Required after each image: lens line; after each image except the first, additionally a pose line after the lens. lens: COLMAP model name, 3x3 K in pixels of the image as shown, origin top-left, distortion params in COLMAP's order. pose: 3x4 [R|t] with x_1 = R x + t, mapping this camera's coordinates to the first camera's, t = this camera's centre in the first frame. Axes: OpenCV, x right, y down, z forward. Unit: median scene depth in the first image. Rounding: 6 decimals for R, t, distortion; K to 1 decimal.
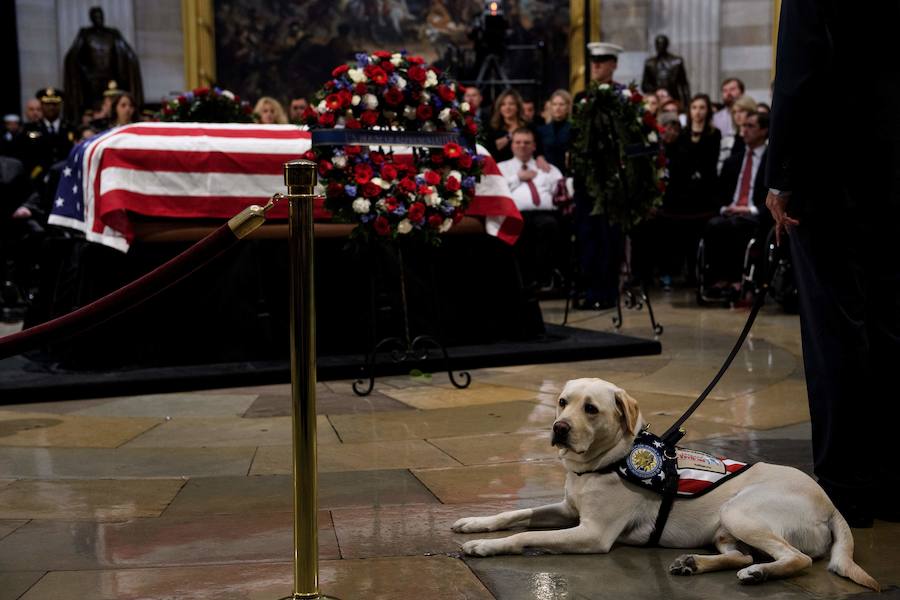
lens RADIAL K [[1376.6, 0, 482.1], [0, 1376.6, 319.2], [0, 0, 1]] dist [0.119631, 0.000000]
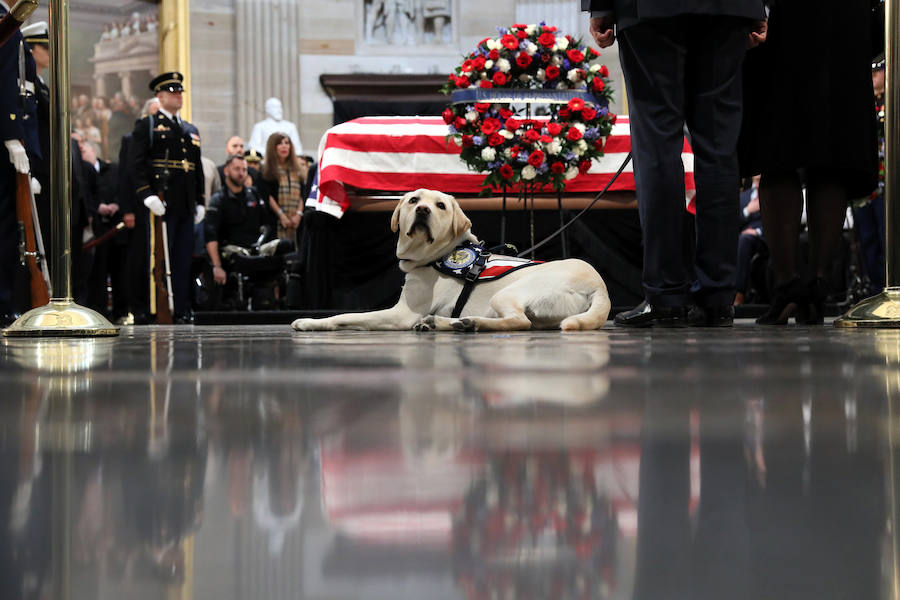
lens RADIAL K [[1302.4, 0, 469.9], [0, 1302.4, 302.7], [0, 0, 1]] dist [0.136449, 0.000000]
pose [[0.919497, -0.006482, -0.393044, 0.288929], [-0.033268, 0.994994, -0.094237, 0.127342], [0.391687, 0.099727, 0.914678, 0.022361]]
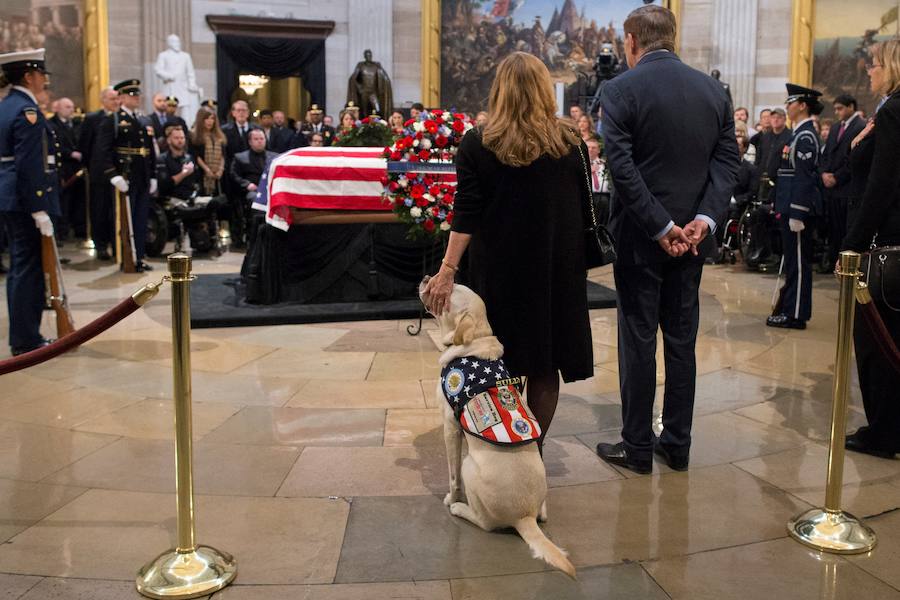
lens RADIAL K [[841.6, 0, 508.8], [0, 841.6, 252.4], [0, 0, 1]] dist [-0.027726, 0.000000]
pose [[0.988867, 0.044644, -0.141949, 0.134758], [-0.040437, 0.998657, 0.032387, -0.065026], [0.143204, -0.026286, 0.989344, 0.080898]]
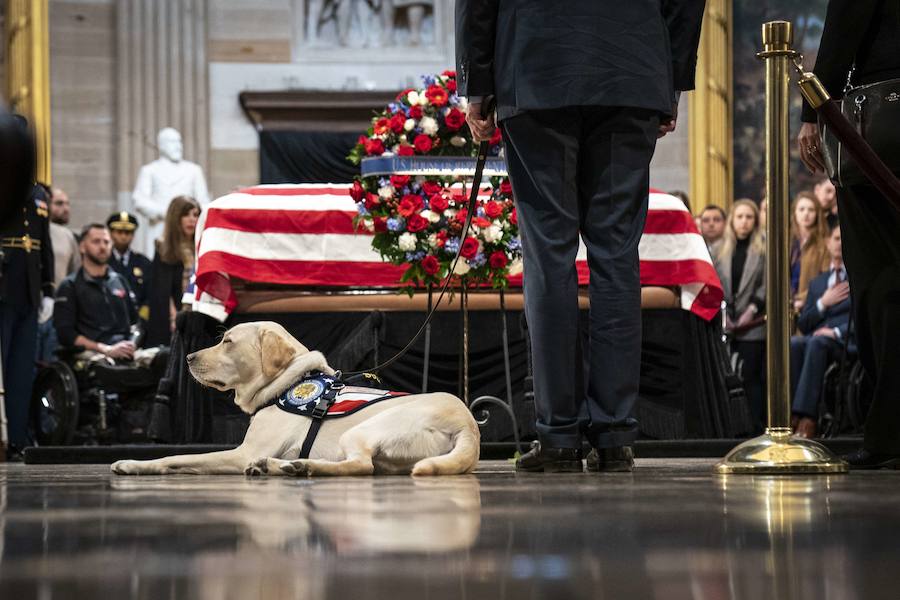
lens RADIAL K [[2030.0, 0, 414.0], [0, 2030.0, 380.9], [0, 0, 1]] dist [0.243082, 0.000000]
pose [[0.903562, -0.013216, -0.428254, 0.419164], [-0.039640, 0.992659, -0.114270, 0.136278], [0.426620, 0.120227, 0.896404, -0.122625]]
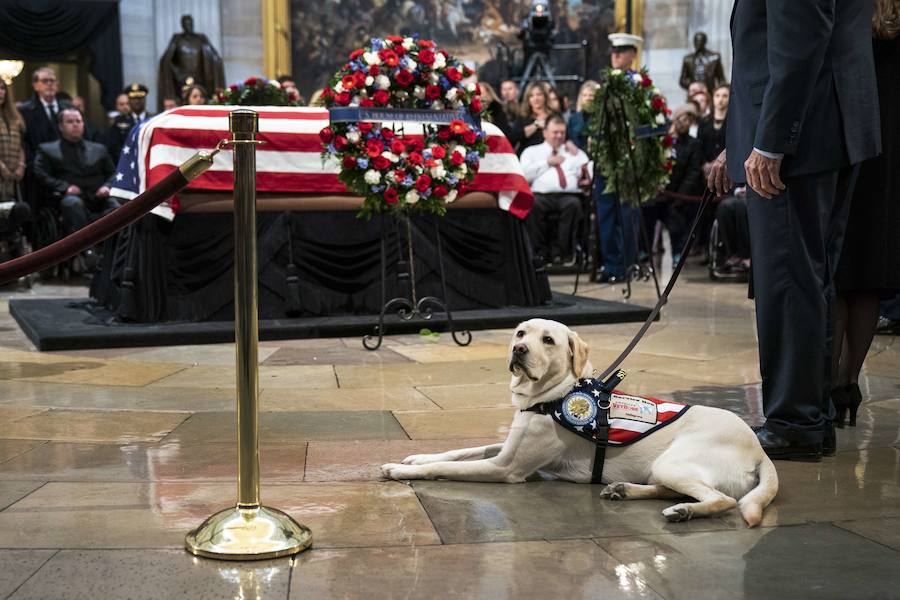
lens RADIAL K [[1243.9, 0, 390.5], [0, 1243.9, 335.3], [0, 0, 1]] dist [0.116327, 0.000000]
pose [[0.992629, 0.019002, -0.119693, 0.043517], [-0.015789, 0.999490, 0.027741, 0.014290], [0.120159, -0.025647, 0.992423, 0.010823]]
